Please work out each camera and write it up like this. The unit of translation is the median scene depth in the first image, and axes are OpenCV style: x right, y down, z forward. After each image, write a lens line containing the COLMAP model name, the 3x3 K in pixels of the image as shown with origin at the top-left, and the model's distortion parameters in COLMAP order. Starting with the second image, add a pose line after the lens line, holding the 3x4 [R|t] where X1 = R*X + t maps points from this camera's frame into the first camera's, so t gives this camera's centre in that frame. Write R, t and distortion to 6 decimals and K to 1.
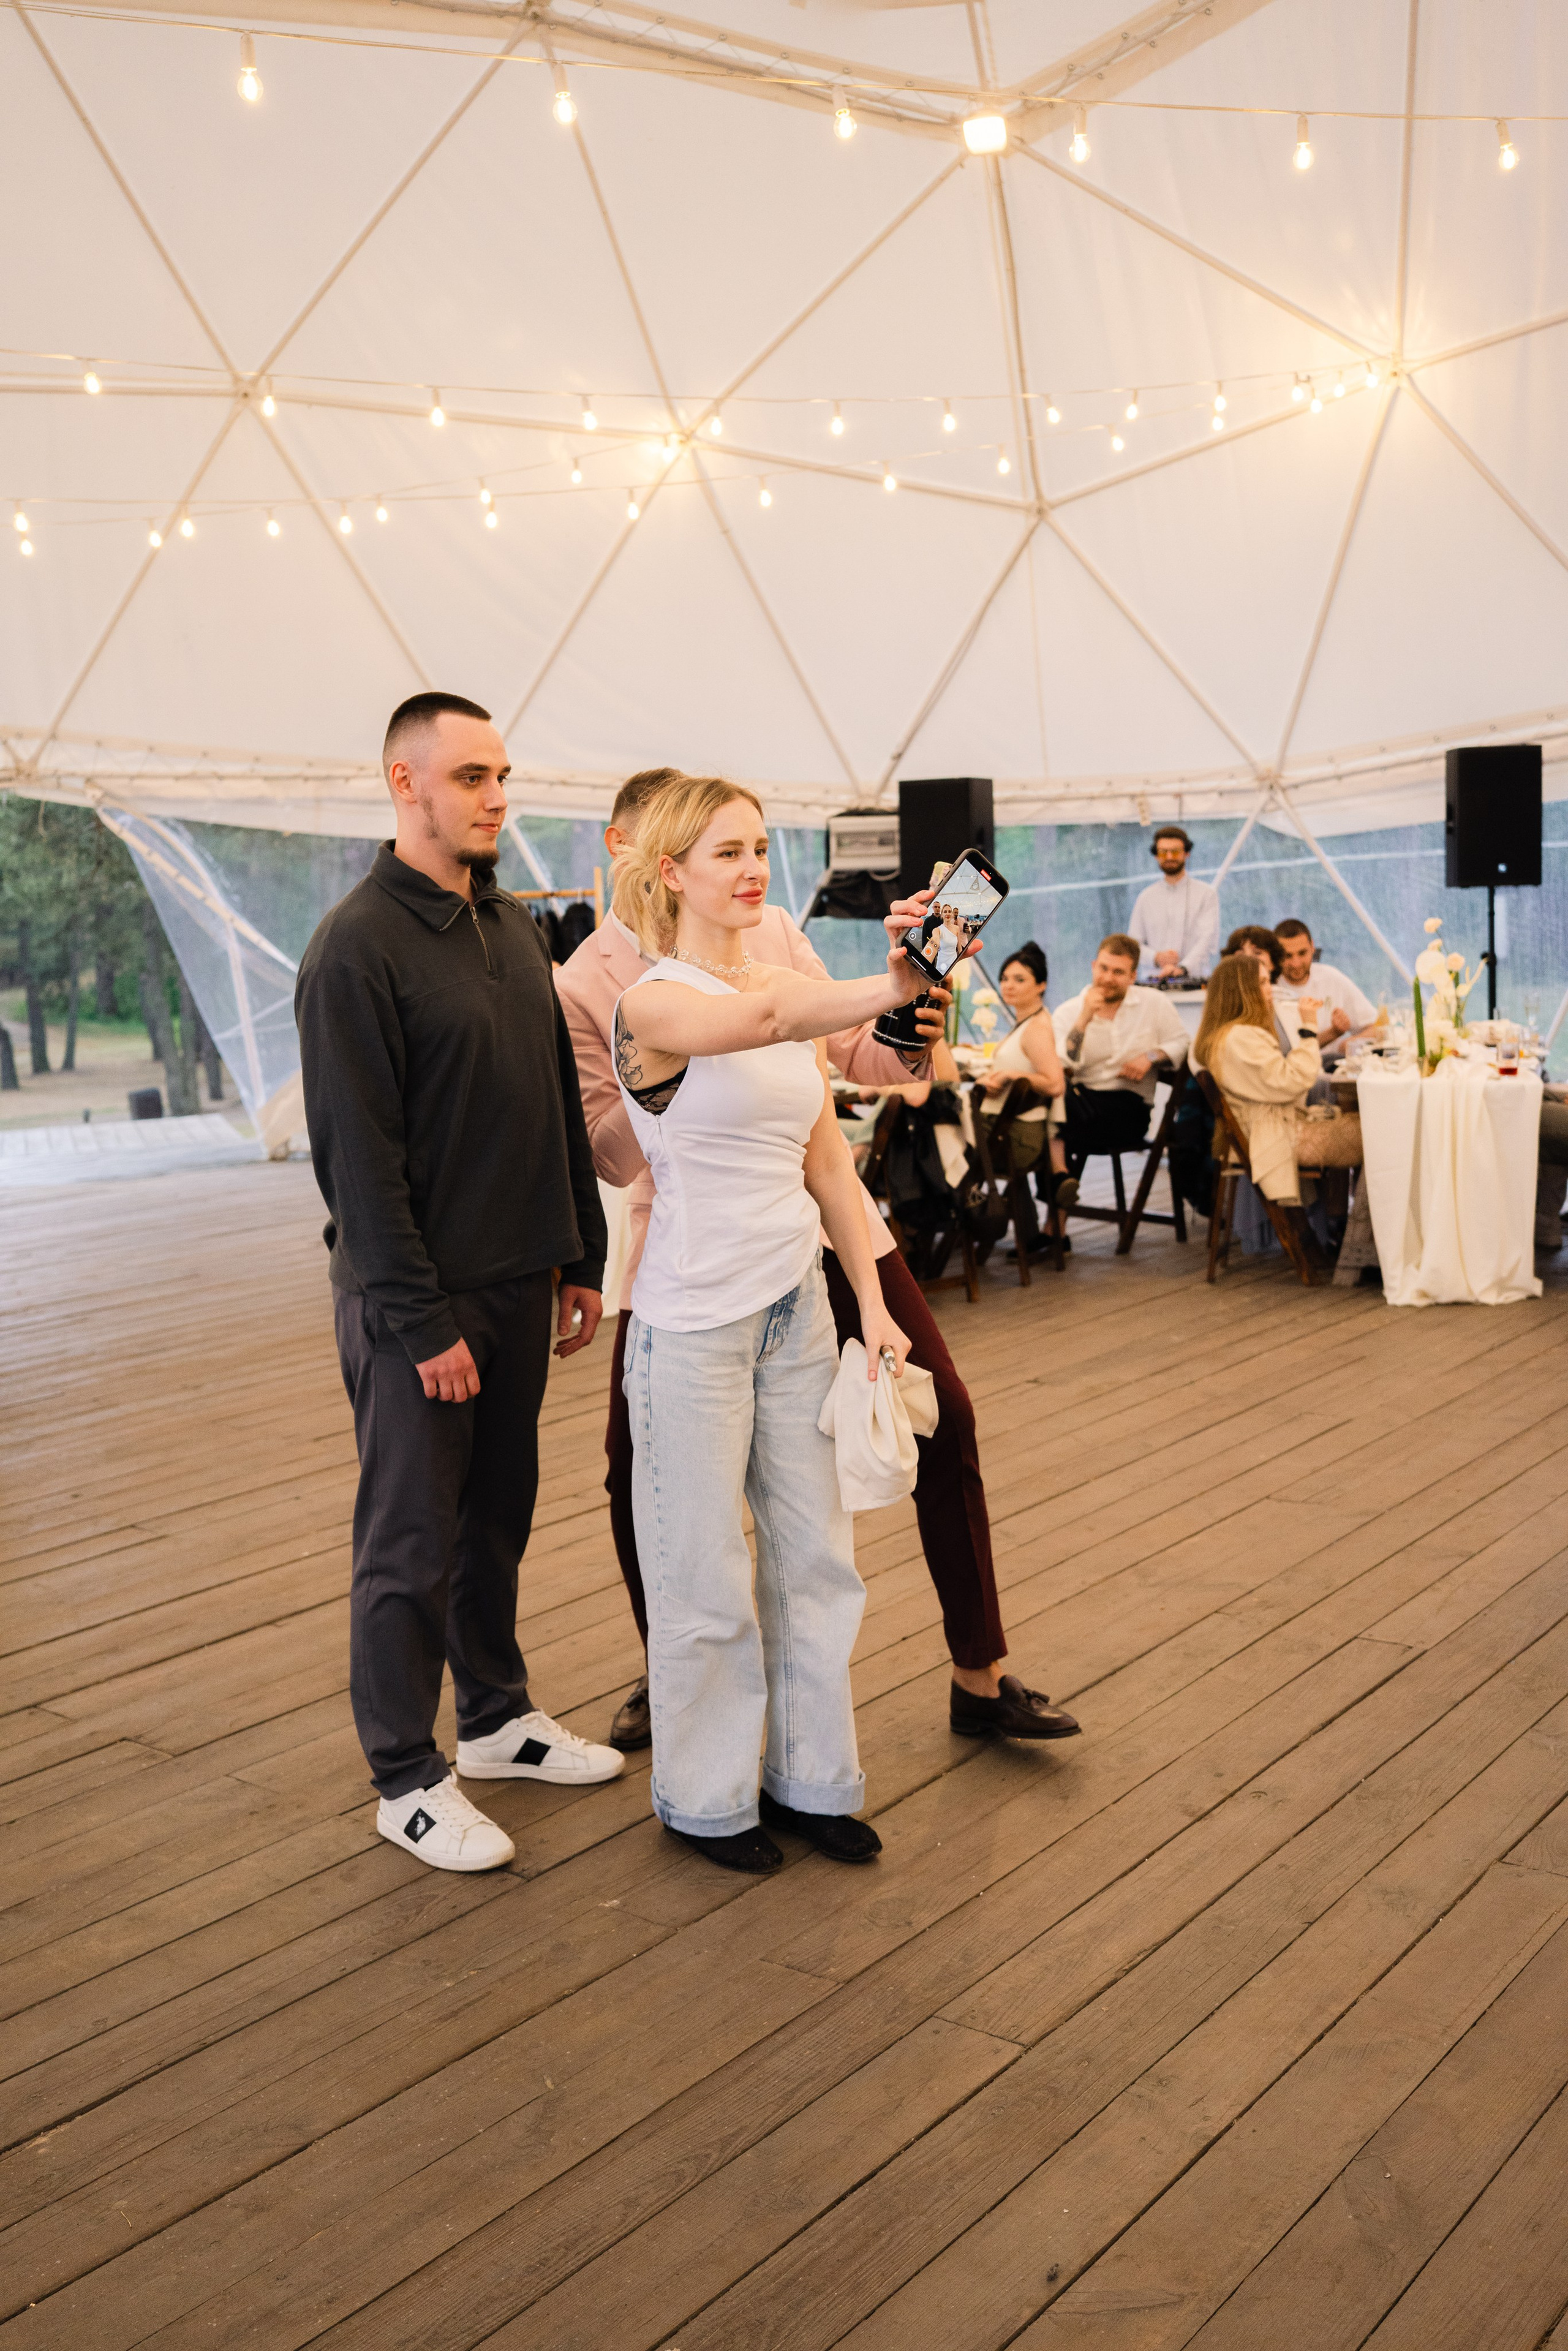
lens RADIAL K [[2230.0, 0, 776.3], [0, 2230.0, 1188.8], [0, 0, 1]] dist [-0.051264, 0.010817]
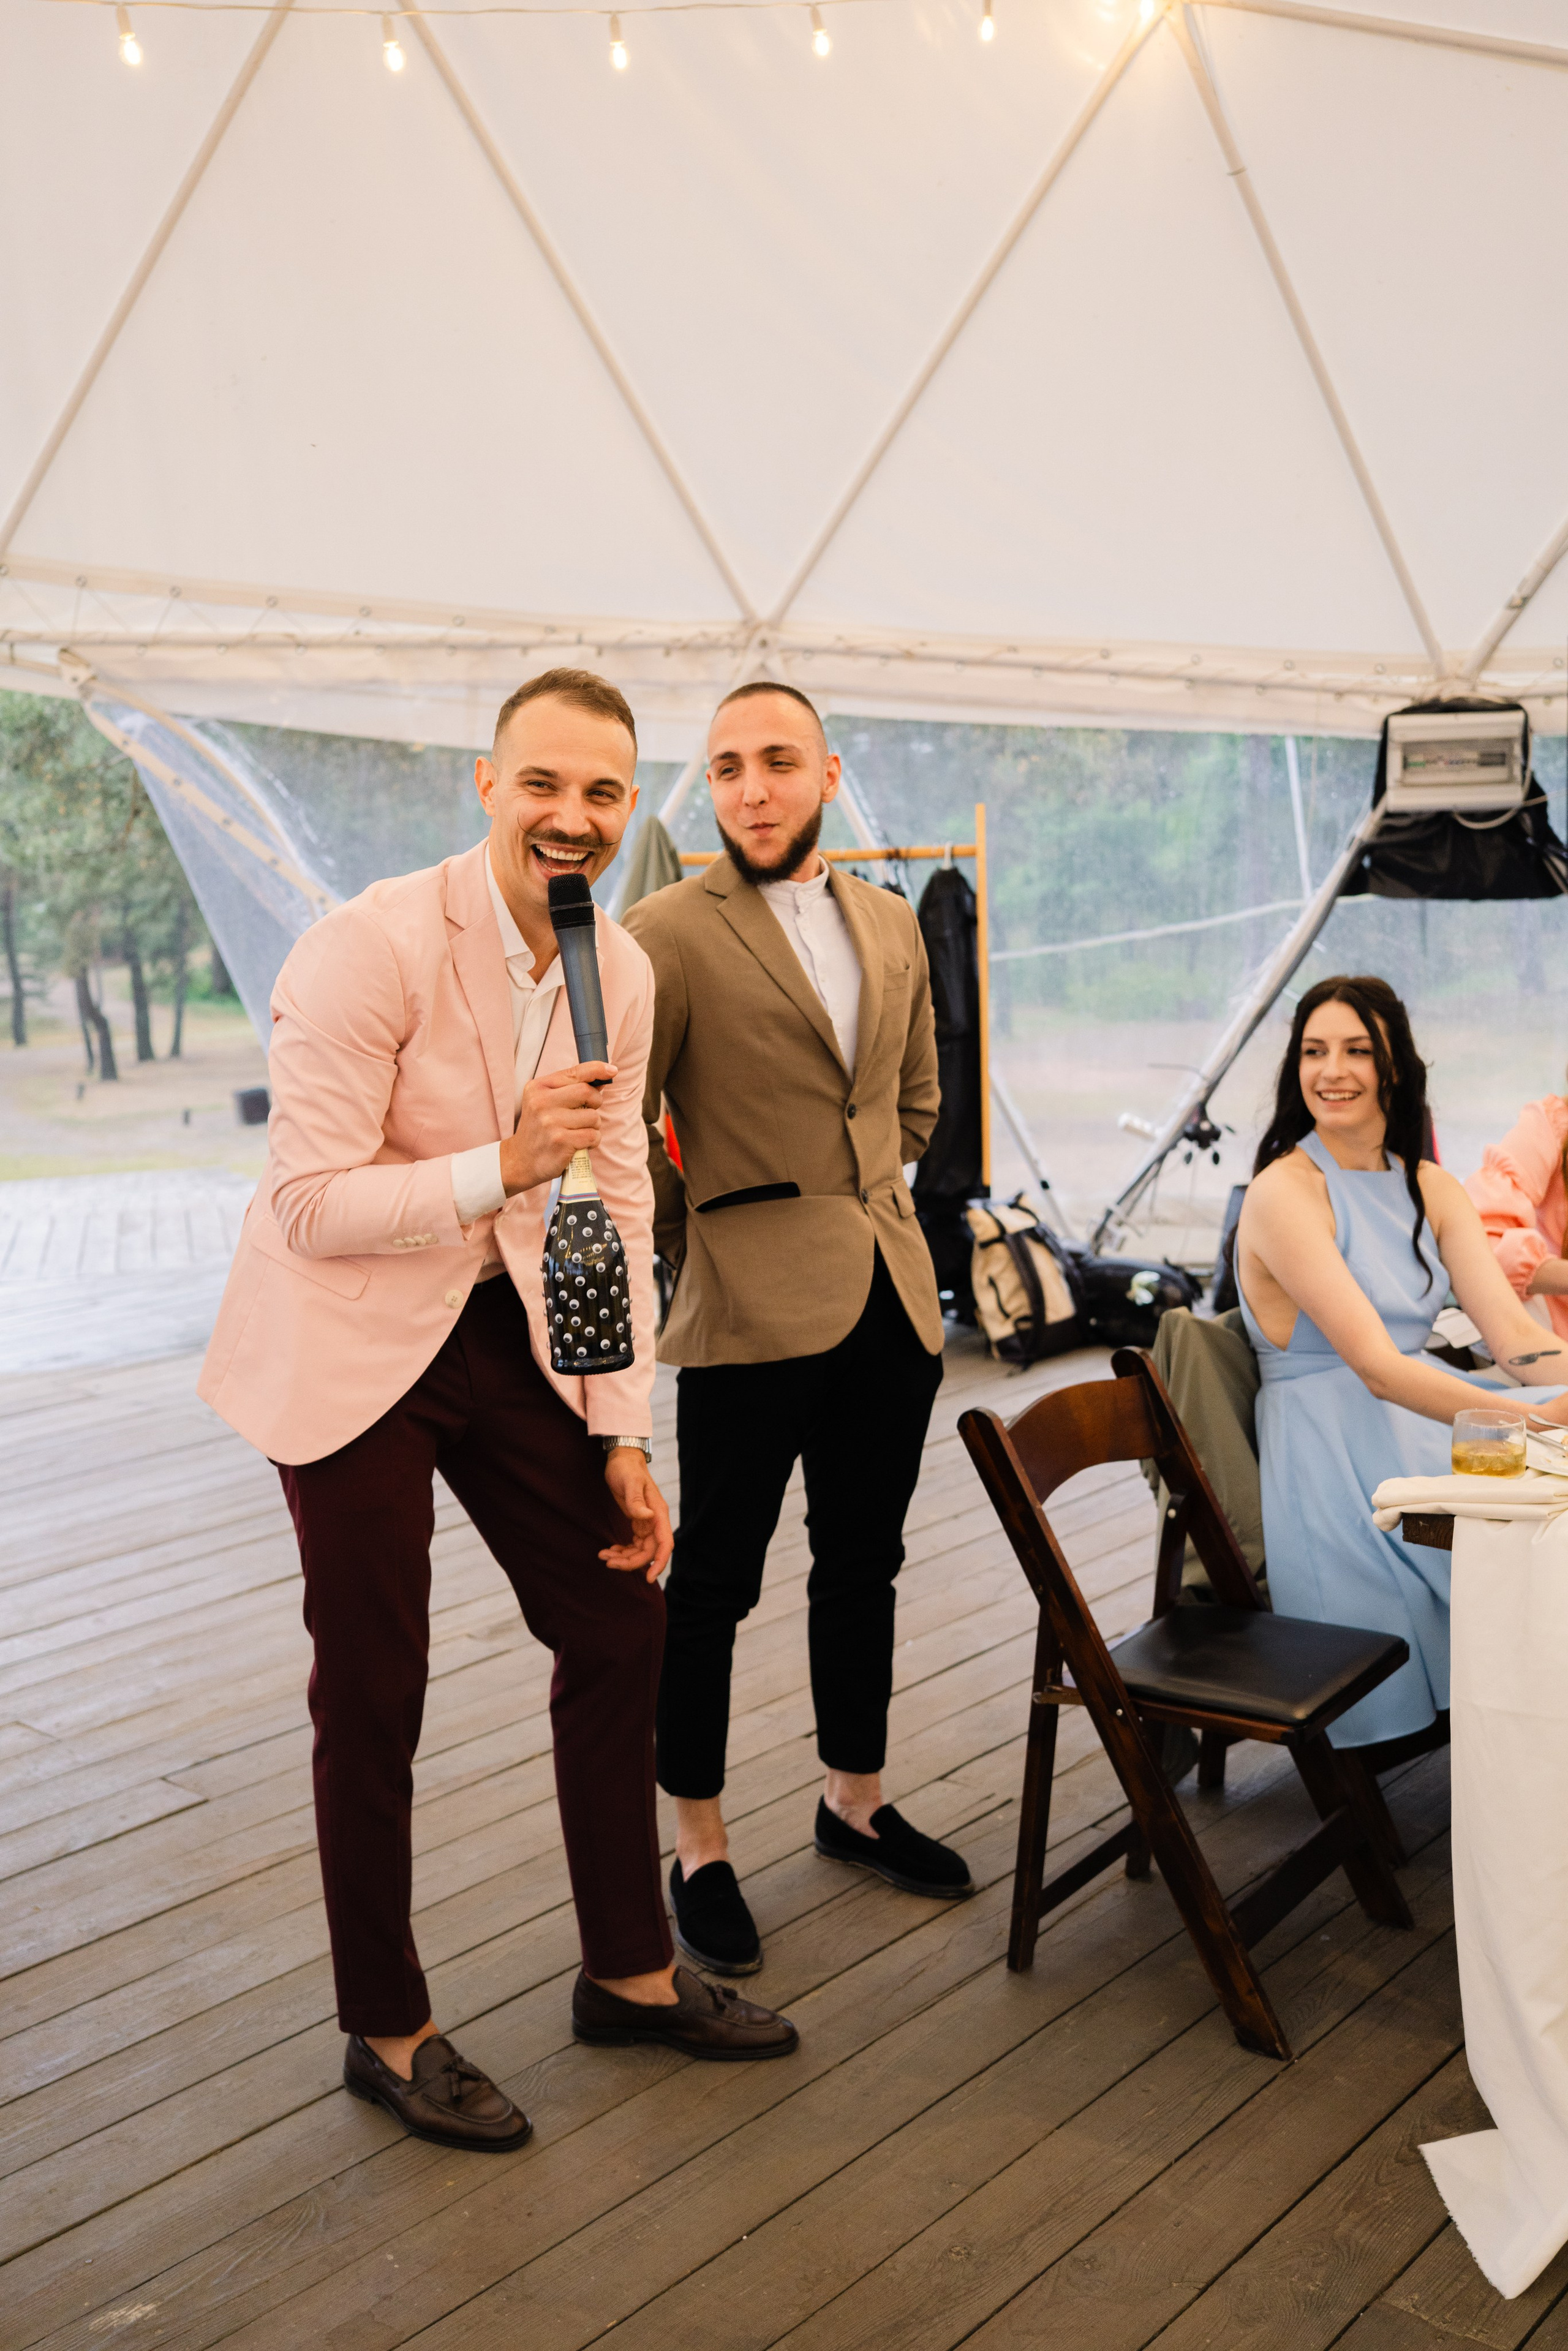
lens RADIAL K [[2230.0, 0, 776.3], [0, 2230.0, 1188.8], [0, 0, 1]] dist [-0.051264, 0.010817]
pose [[0.998557, 0.005497, -0.053427, -0.100411], [-0.004865, 0.999917, 0.011959, -0.055682], [0.053488, -0.011681, 0.998500, 0.447624]]
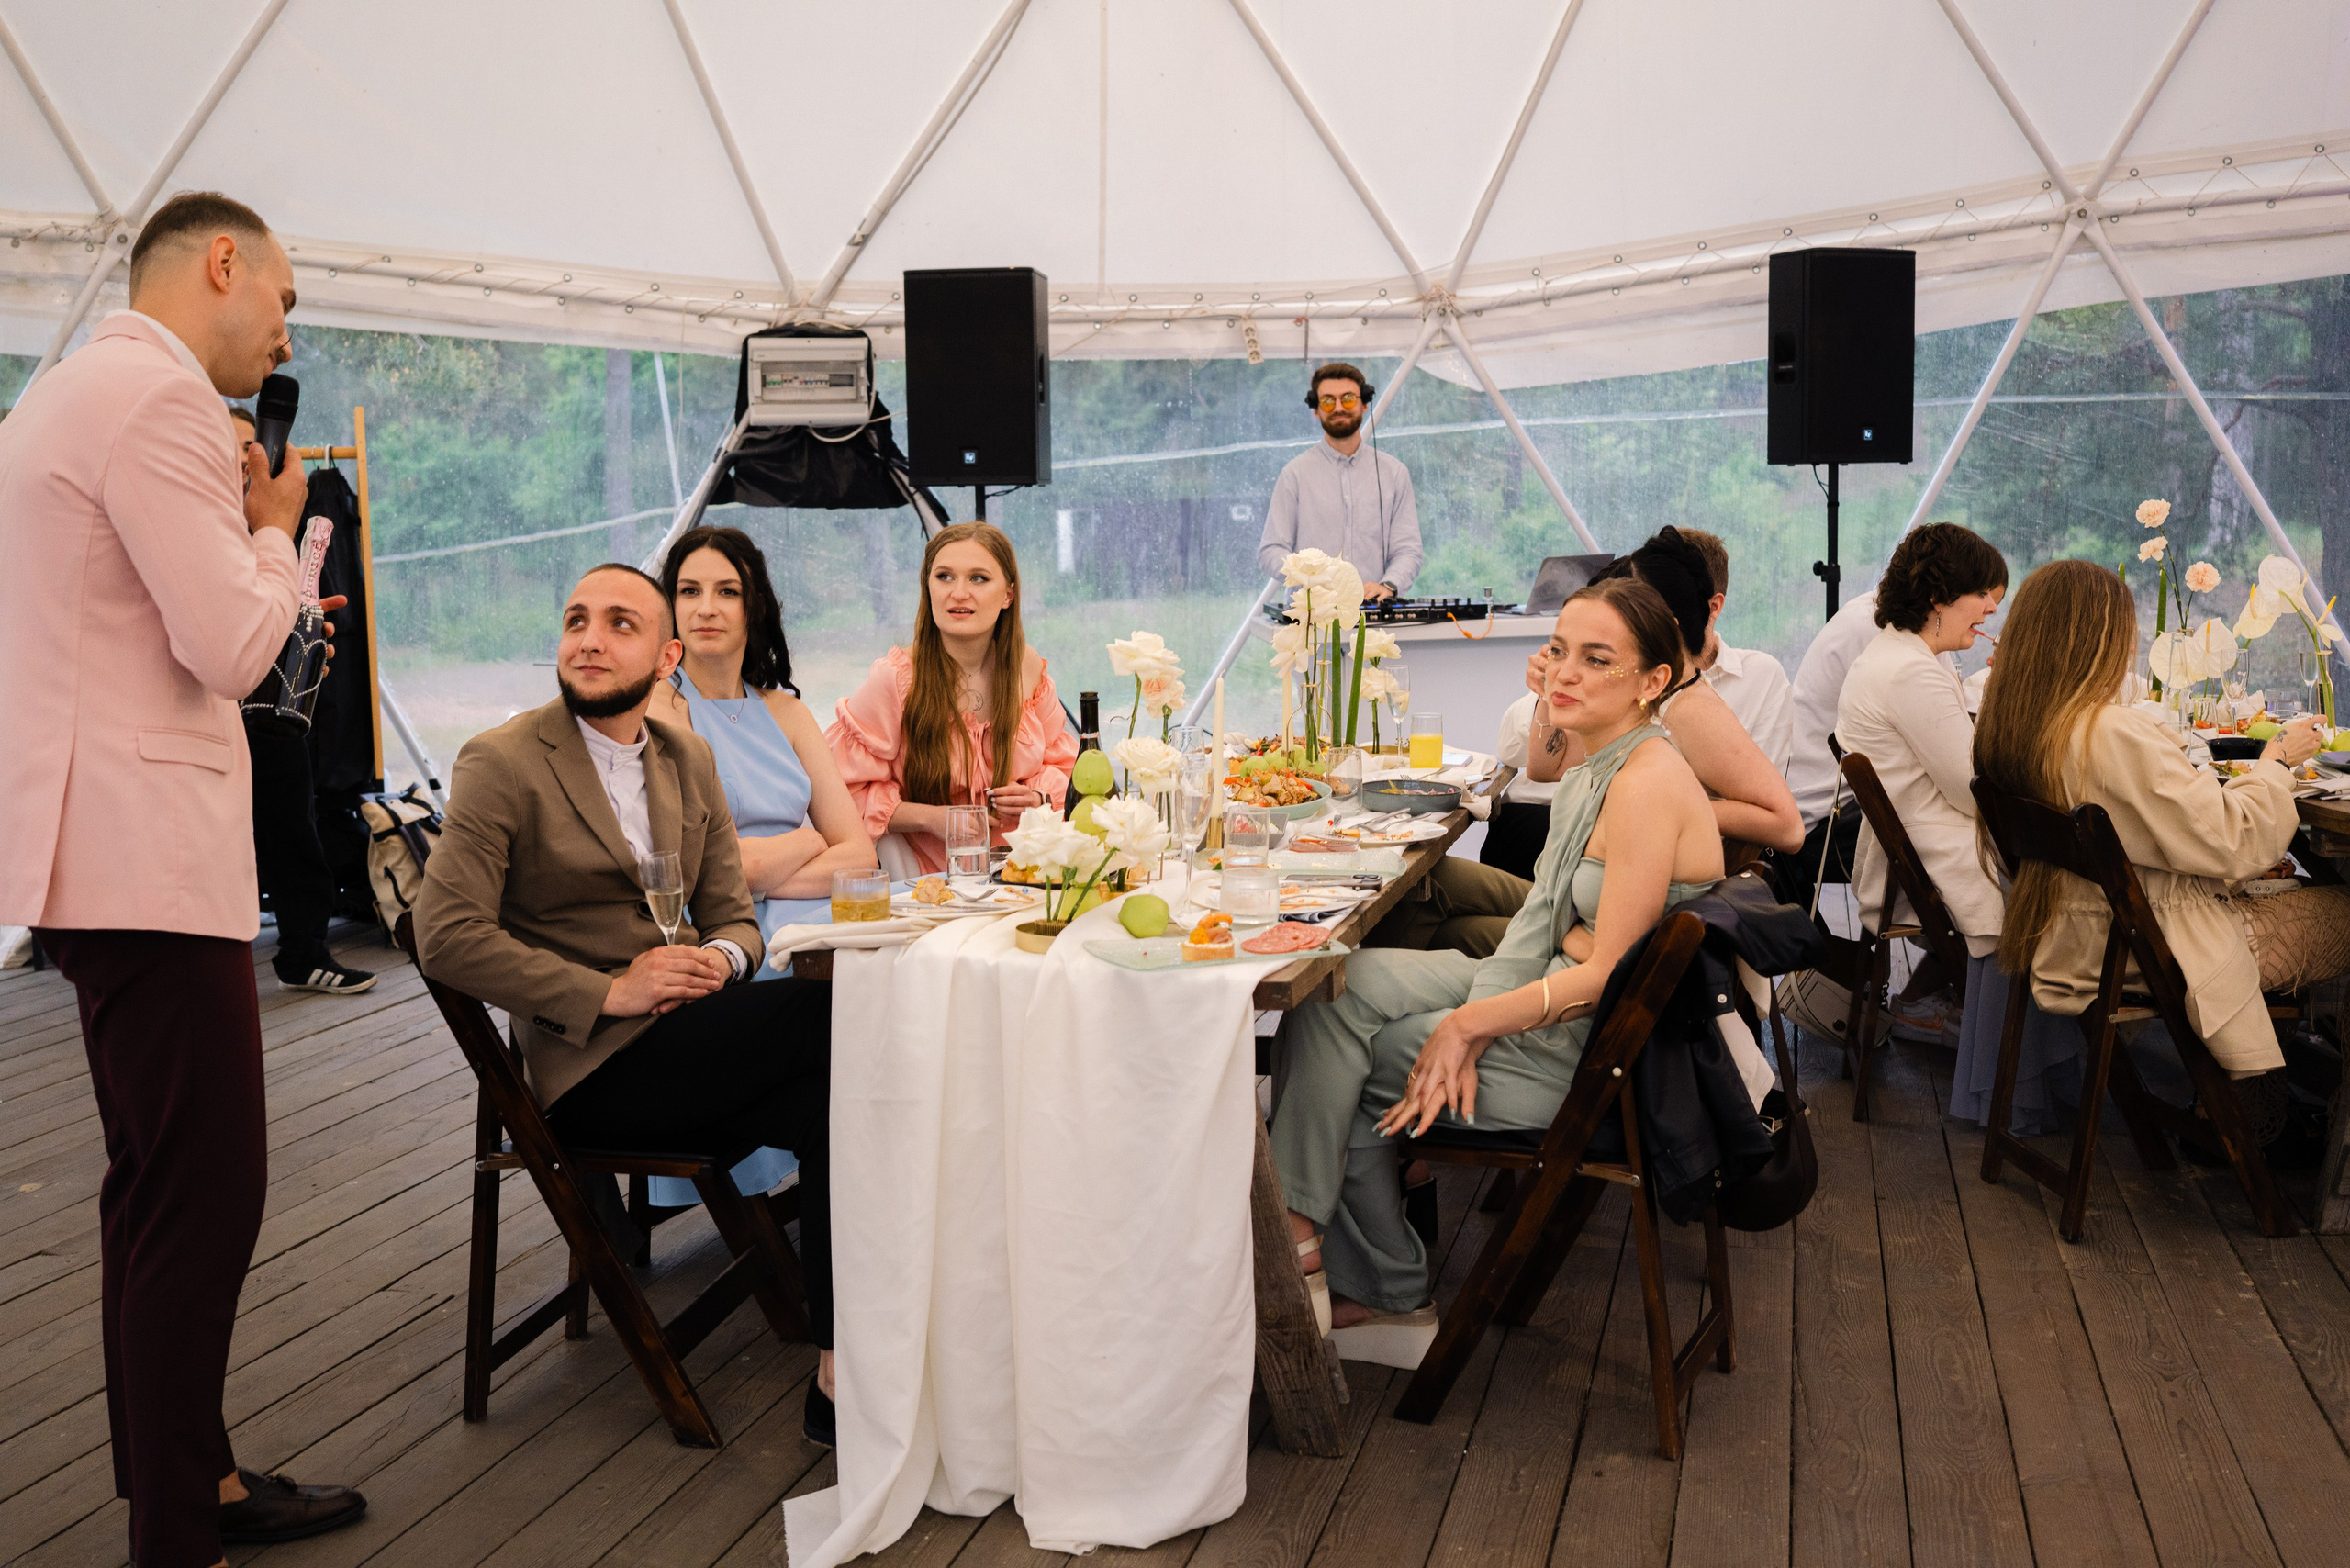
lens RADIAL K [[2229.2, 0, 1135.5], [0, 2229.2, 774.9], [0, 0, 1]] dist [-0.051264, 0.010817]
pose [[0.927167, -0.030945, 0.373369, -0.109517], [0.036033, 0.999328, -0.006655, -0.040946], [-0.372913, 0.019624, 0.927659, 0.411836]]
